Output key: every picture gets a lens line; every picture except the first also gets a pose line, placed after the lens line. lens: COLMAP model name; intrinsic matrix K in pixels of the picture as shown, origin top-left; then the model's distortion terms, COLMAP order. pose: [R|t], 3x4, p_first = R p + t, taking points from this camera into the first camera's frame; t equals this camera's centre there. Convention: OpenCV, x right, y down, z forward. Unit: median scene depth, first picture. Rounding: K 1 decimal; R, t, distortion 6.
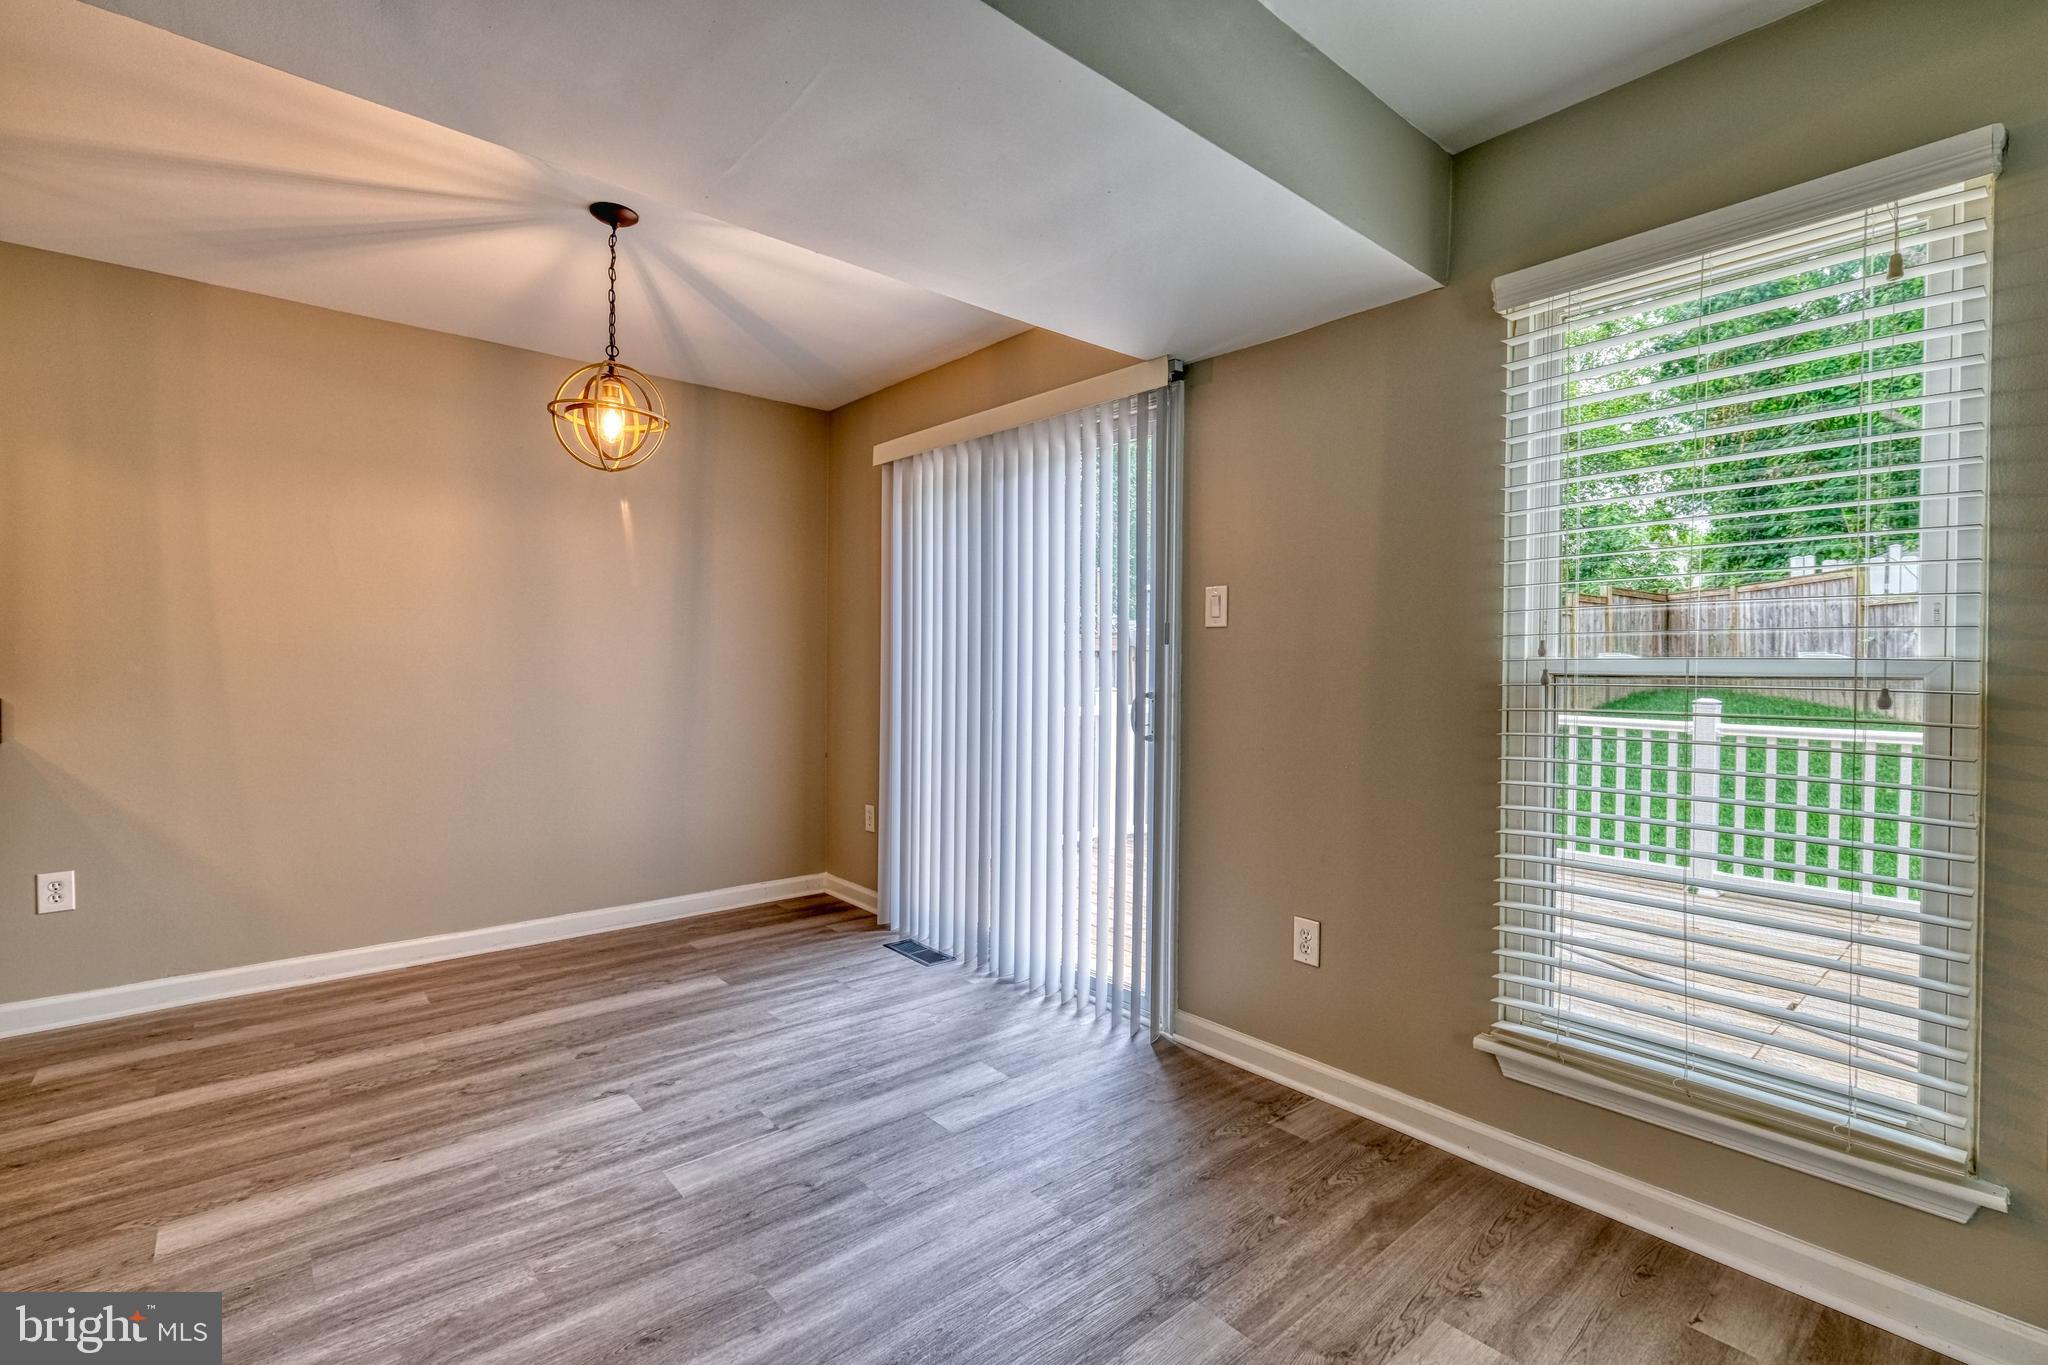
lens RADIAL K [[910.9, 0, 1036.0], [0, 910.9, 670.9], [0, 0, 1]] dist [0.000515, -0.000074]
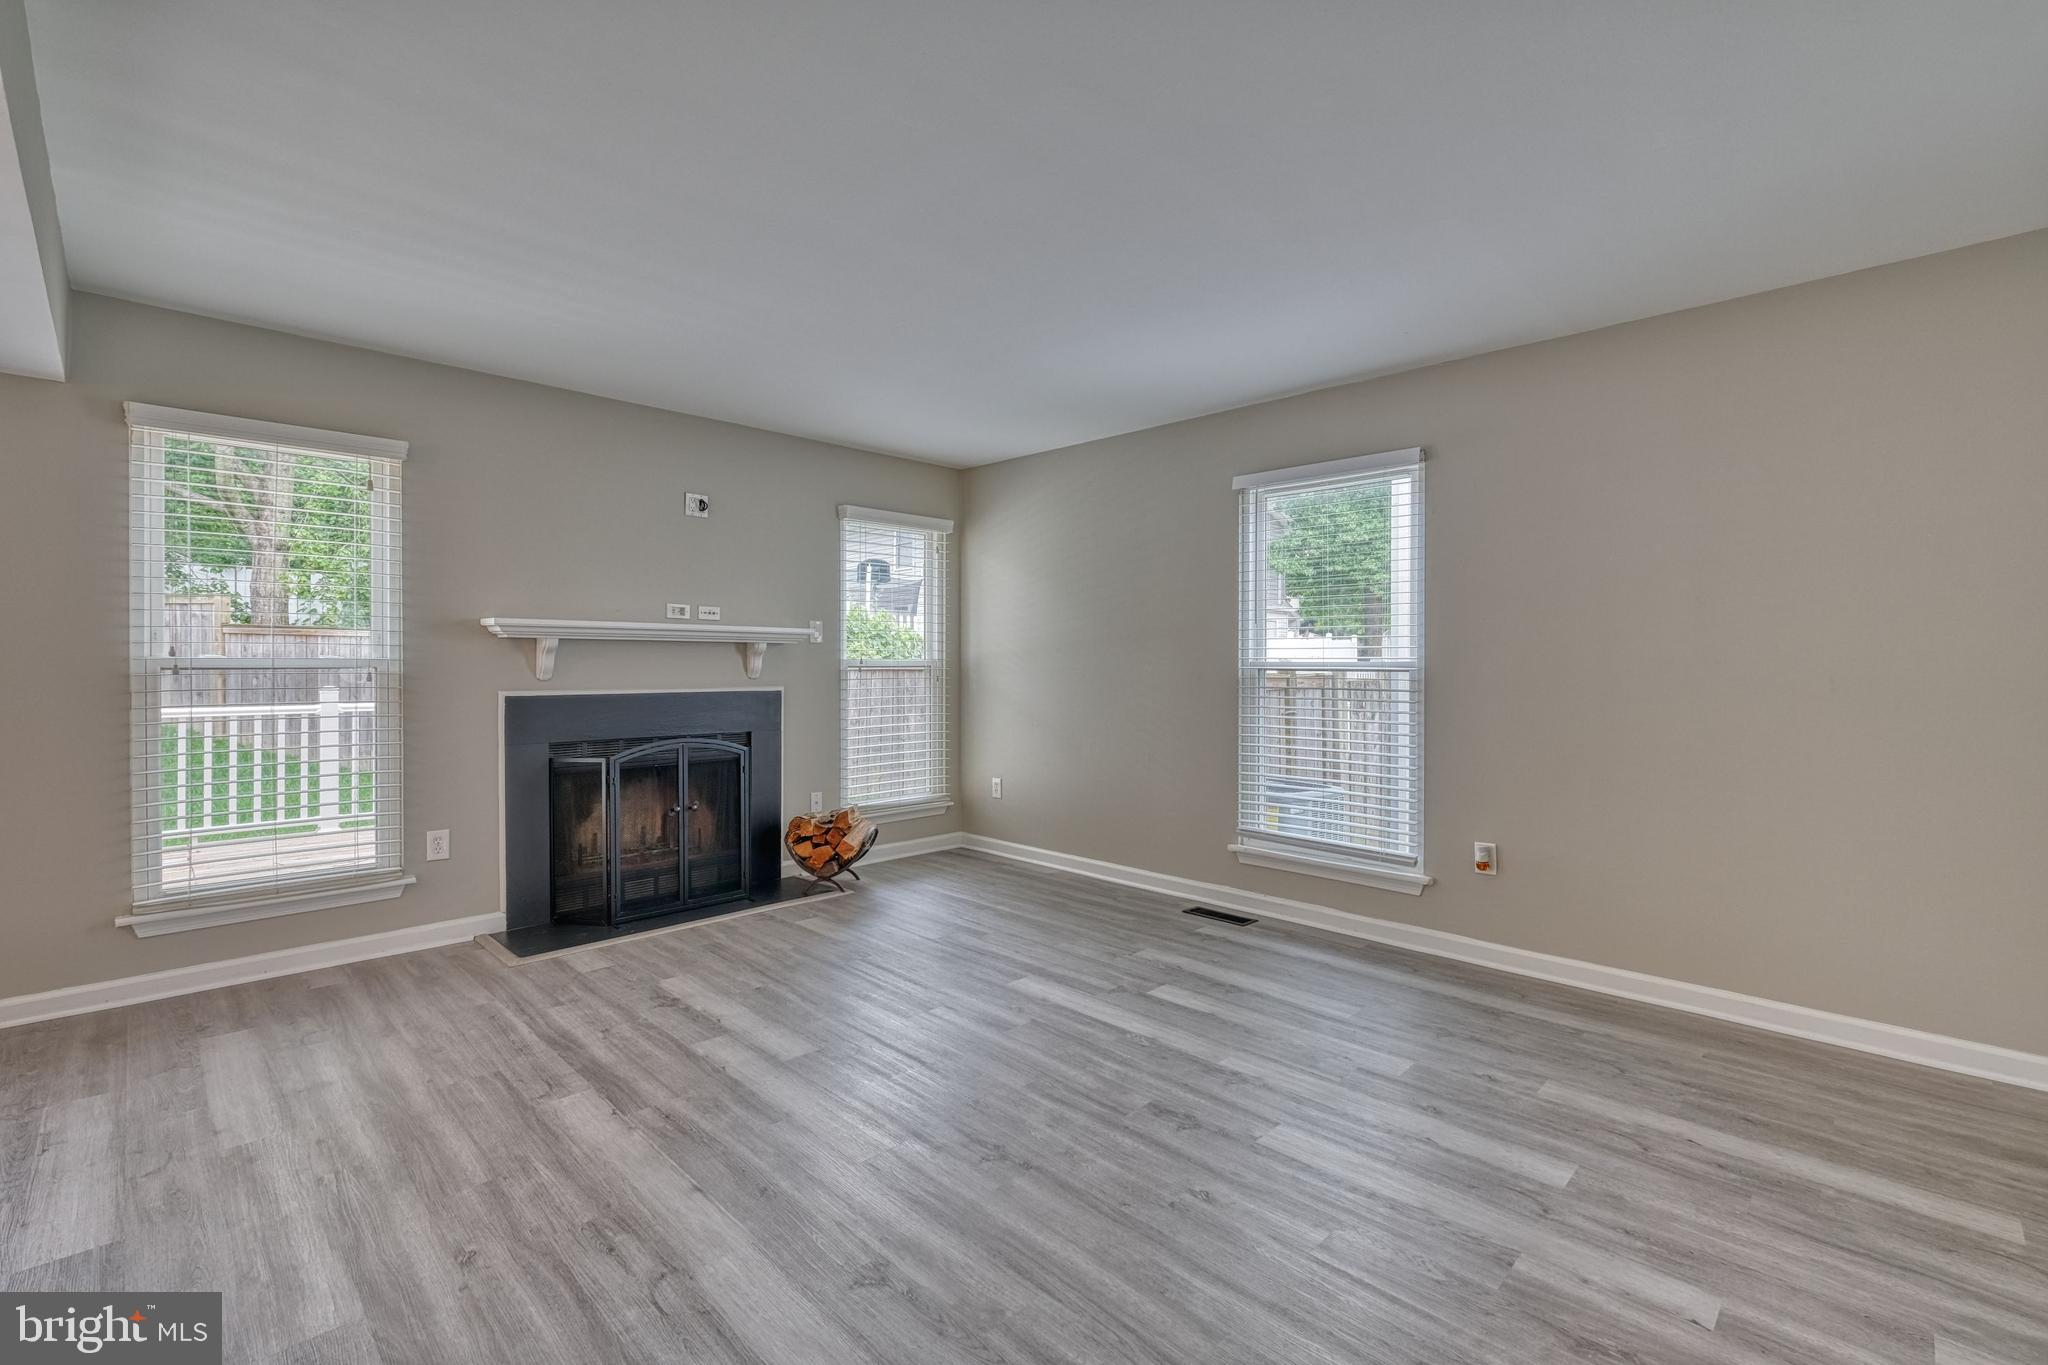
lens RADIAL K [[889.8, 0, 1033.6], [0, 889.8, 671.6], [0, 0, 1]] dist [-0.004868, -0.000740]
pose [[-0.076485, -0.015022, 0.996958, -0.856793], [0.006980, 0.999854, 0.015601, -0.002308], [-0.997046, 0.008152, -0.076369, -0.292170]]
